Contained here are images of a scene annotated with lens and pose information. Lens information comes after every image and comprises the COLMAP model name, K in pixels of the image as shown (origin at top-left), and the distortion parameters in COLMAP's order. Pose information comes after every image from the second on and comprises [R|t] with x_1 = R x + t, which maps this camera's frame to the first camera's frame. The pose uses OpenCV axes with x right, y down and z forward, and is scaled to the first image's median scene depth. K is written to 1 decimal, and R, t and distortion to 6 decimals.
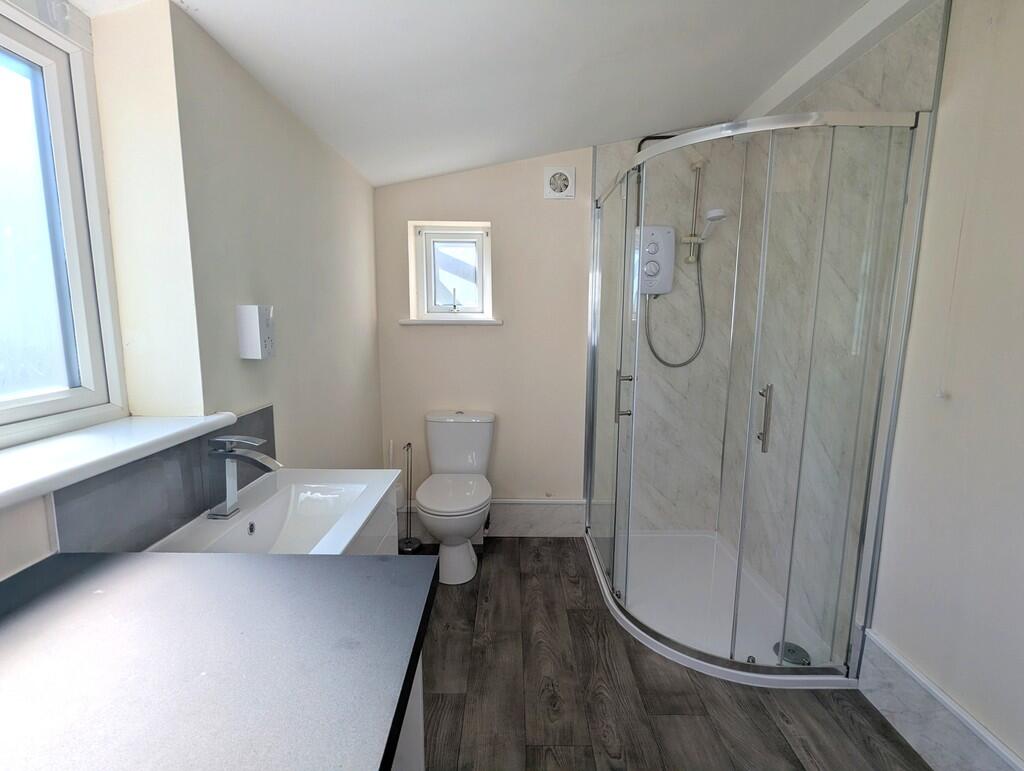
lens RADIAL K [[488.7, 0, 510.6], [0, 488.7, 388.1], [0, 0, 1]] dist [-0.002328, 0.000016]
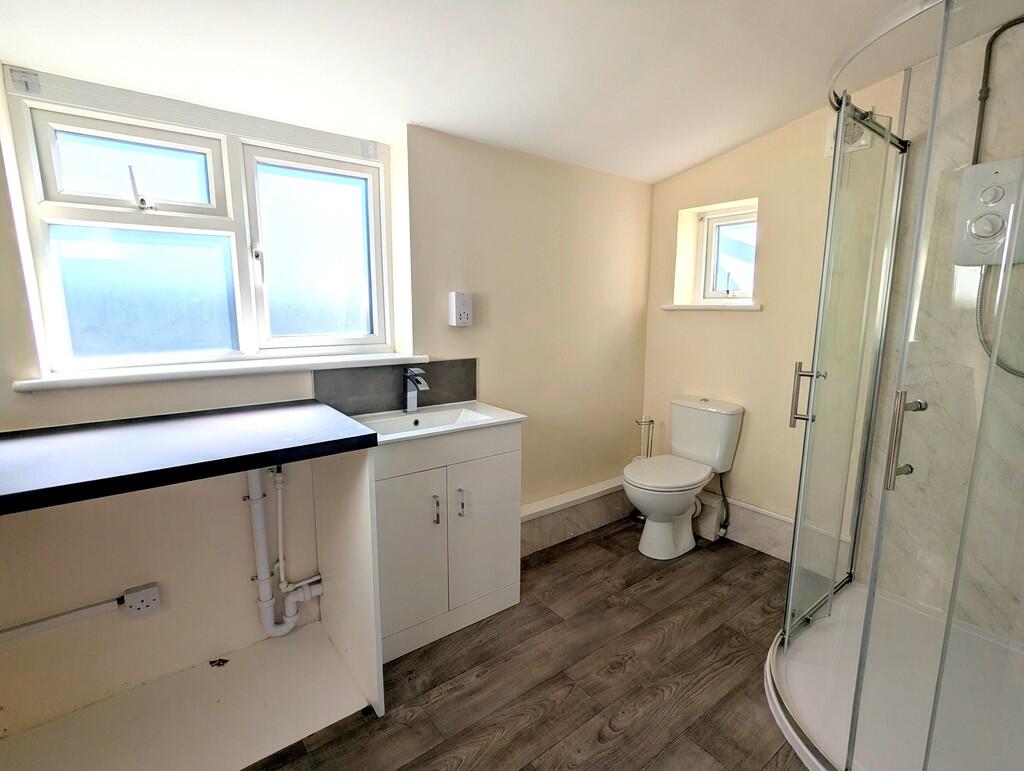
lens RADIAL K [[488.7, 0, 510.6], [0, 488.7, 388.1], [0, 0, 1]] dist [-0.002328, 0.000016]
pose [[0.600735, 0.129217, -0.788936, 0.478756], [-0.118814, 0.990322, 0.071731, 0.002467], [0.790570, 0.050645, 0.610274, 0.103767]]
